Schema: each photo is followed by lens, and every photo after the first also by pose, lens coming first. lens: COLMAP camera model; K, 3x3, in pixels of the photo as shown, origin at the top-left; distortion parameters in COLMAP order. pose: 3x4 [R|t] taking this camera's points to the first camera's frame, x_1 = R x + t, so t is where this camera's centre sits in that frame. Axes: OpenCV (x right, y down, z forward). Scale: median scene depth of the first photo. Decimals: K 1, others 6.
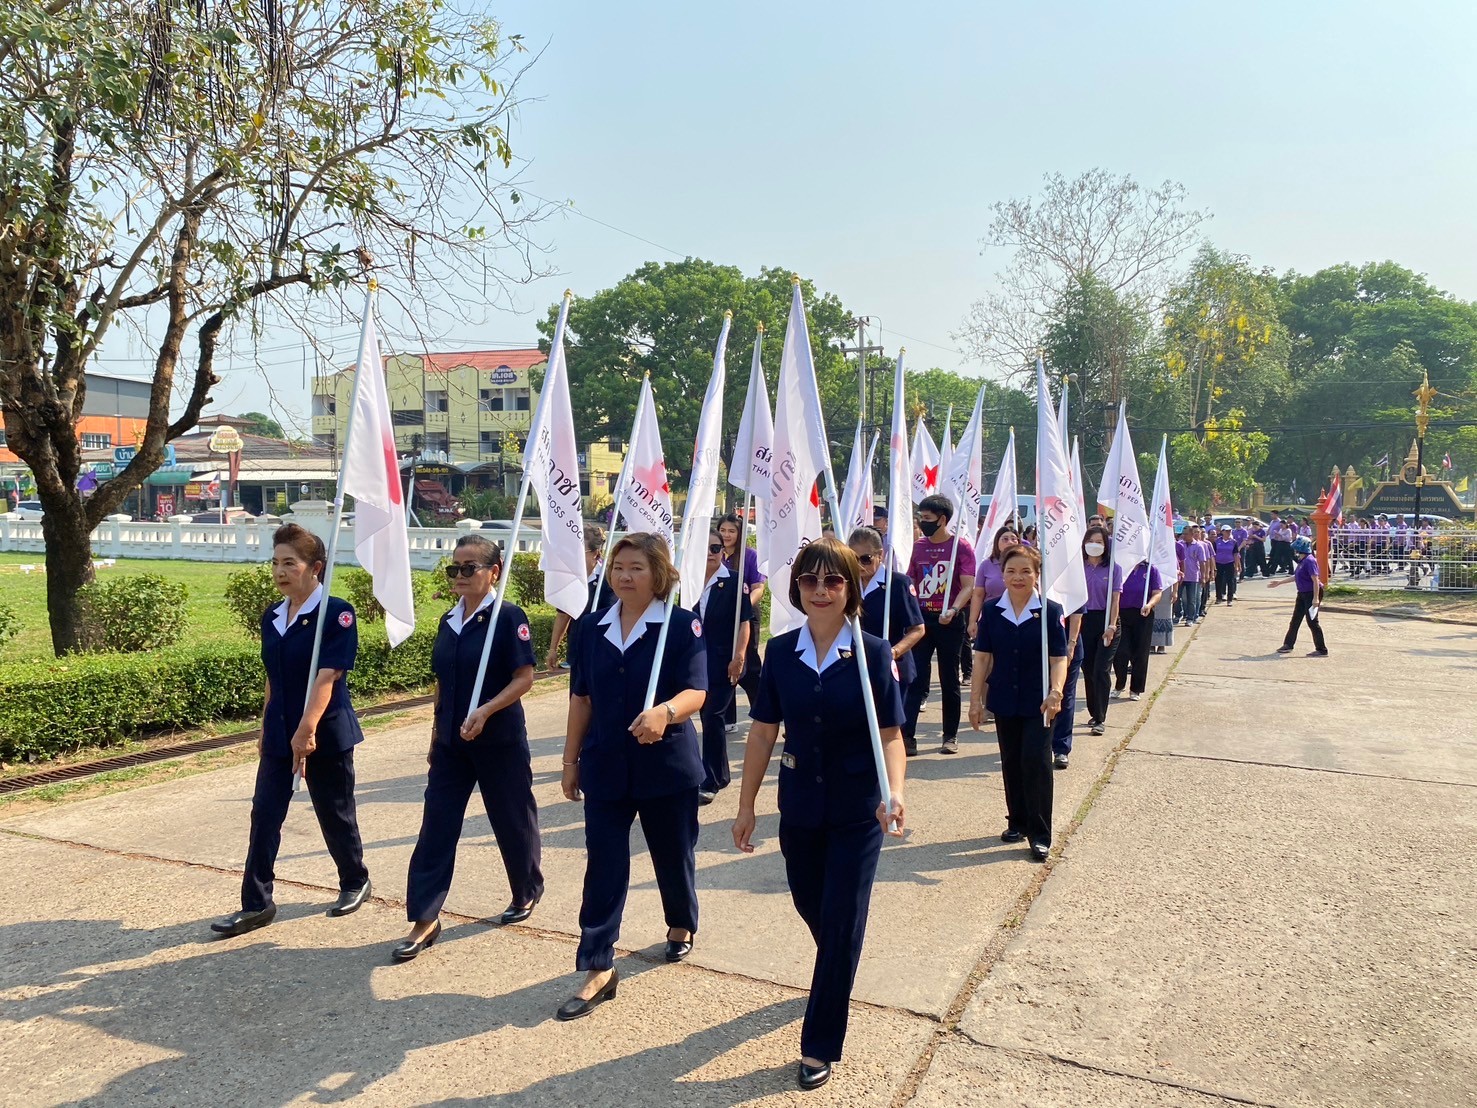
lens RADIAL K [[1117.1, 0, 726.2], [0, 1117.1, 548.6], [0, 0, 1]] dist [0.011774, -0.012243]
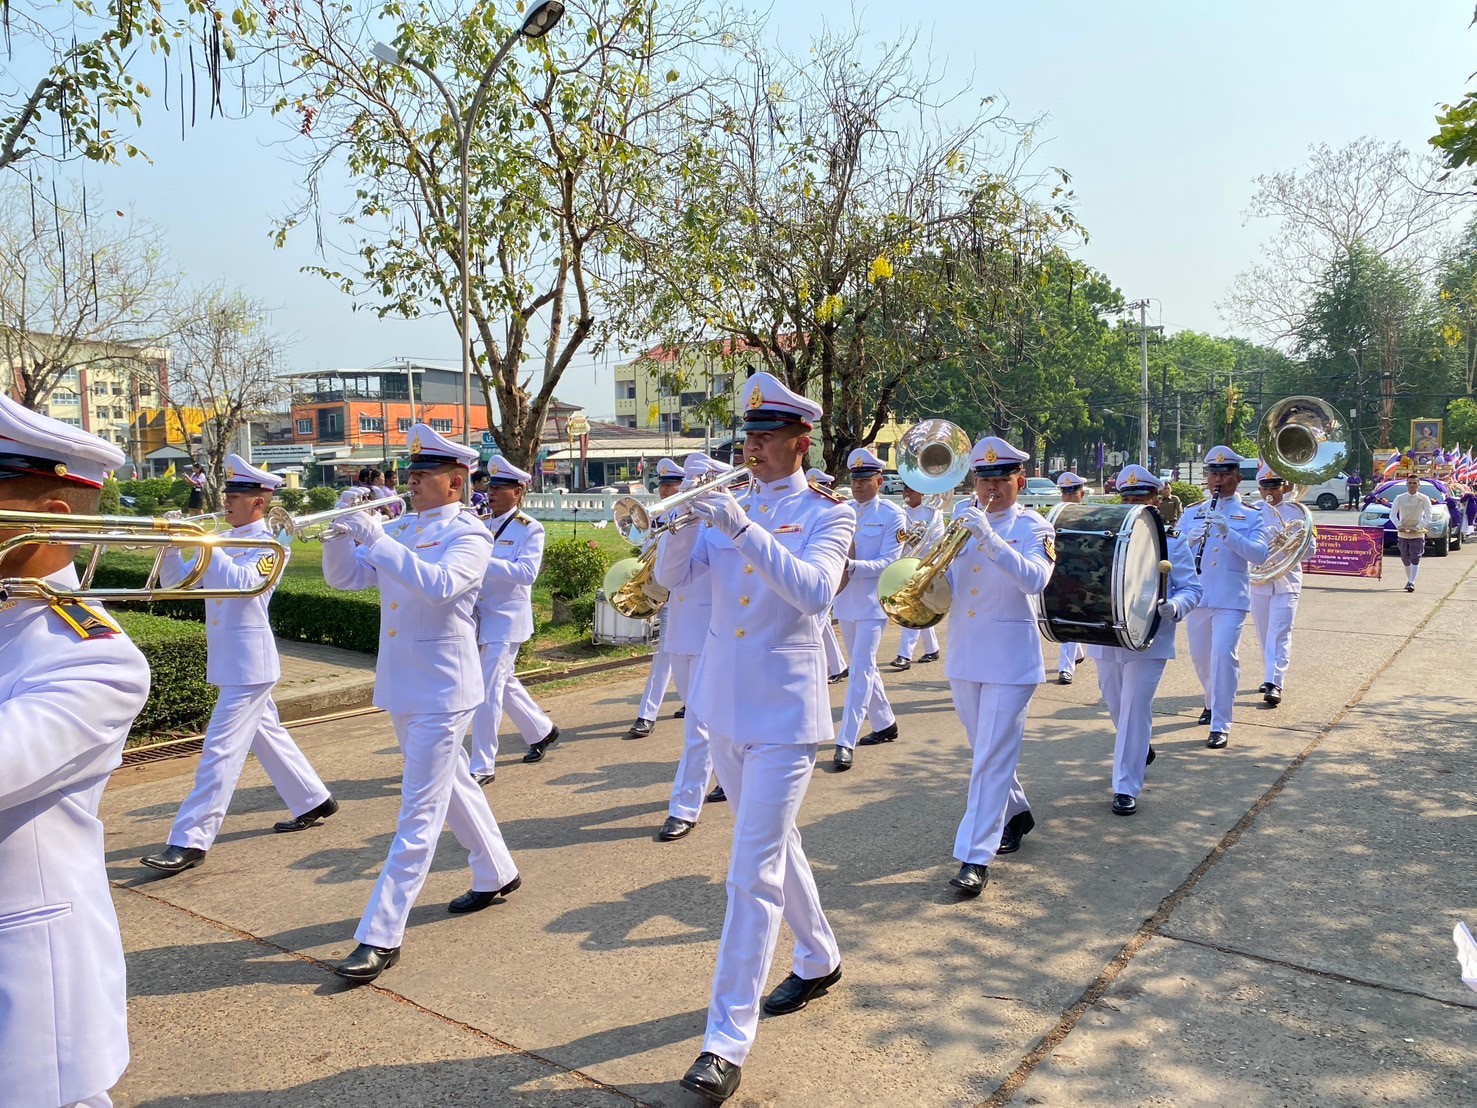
lens RADIAL K [[1117.1, 0, 736.9], [0, 1117.1, 542.0], [0, 0, 1]] dist [0.011774, -0.012243]
pose [[0.984074, -0.007020, -0.177621, -0.184600], [0.011500, 0.999641, 0.024206, 0.005879], [0.177388, -0.025864, 0.983801, -0.409889]]
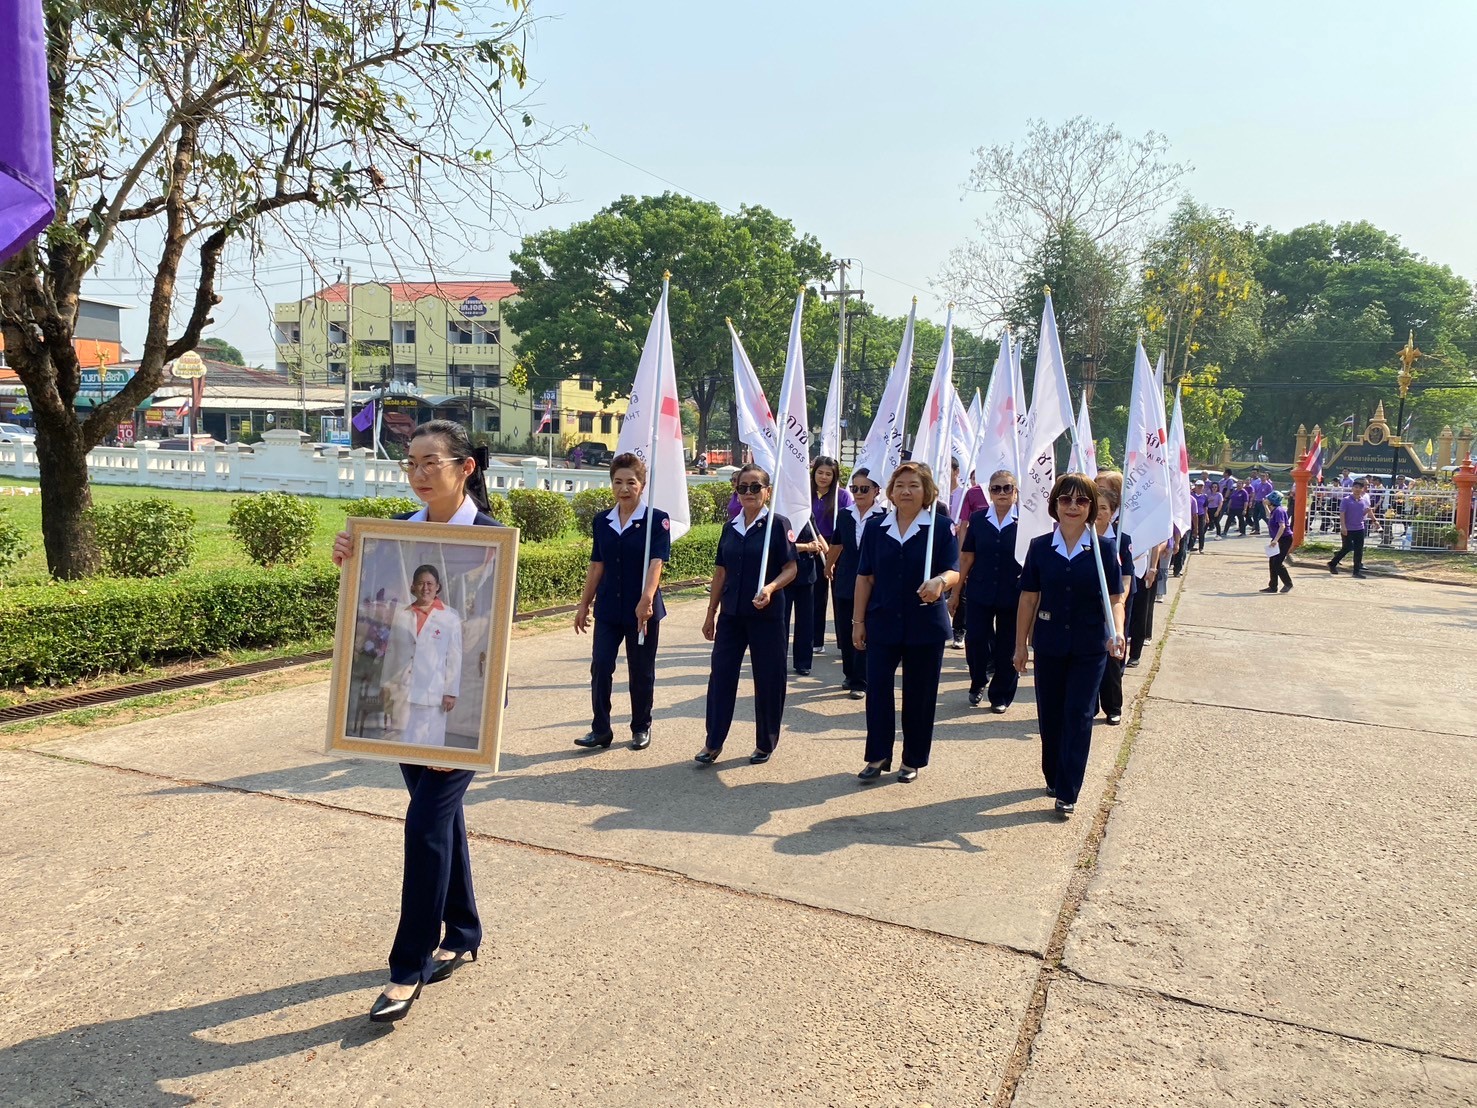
lens RADIAL K [[1117.1, 0, 725.2], [0, 1117.1, 551.8], [0, 0, 1]] dist [0.011774, -0.012243]
pose [[0.999132, 0.025071, 0.033254, -0.020571], [-0.026833, 0.998199, 0.053651, 0.001503], [-0.031849, -0.054497, 0.998006, 0.003296]]
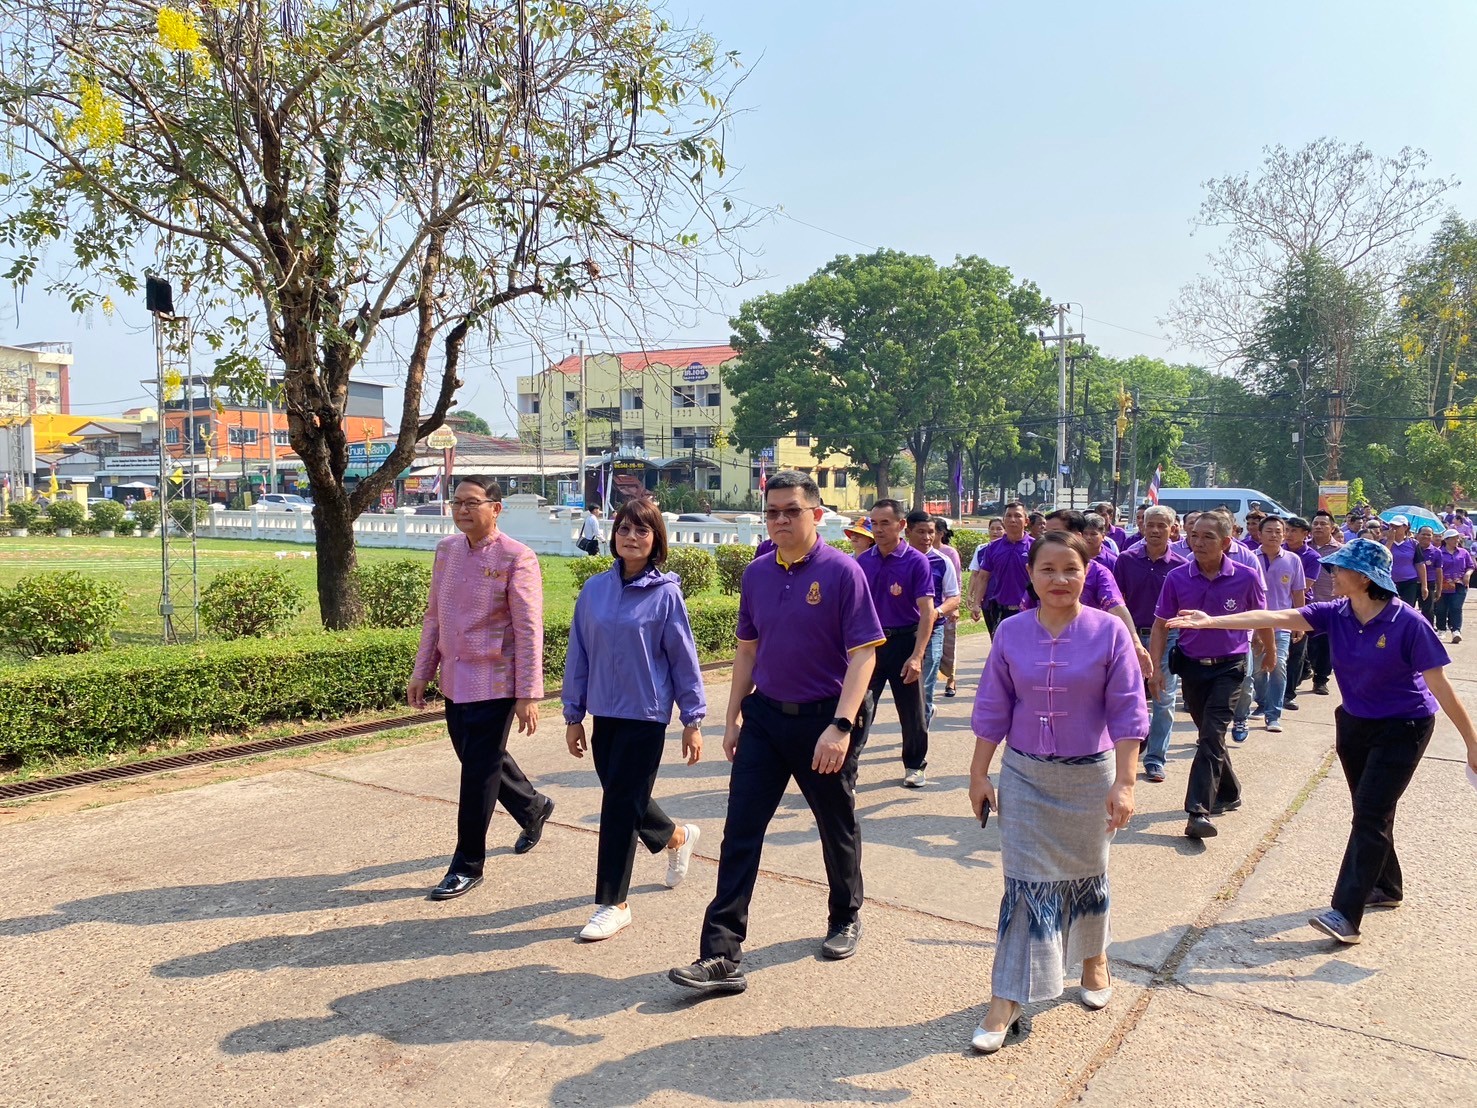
lens RADIAL K [[1117.1, 0, 728.0], [0, 1117.1, 561.4], [0, 0, 1]] dist [0.011774, -0.012243]
pose [[0.986502, 0.010784, -0.163391, -0.006896], [-0.008004, 0.999812, 0.017666, 0.001028], [0.163551, -0.016120, 0.986403, -0.020242]]
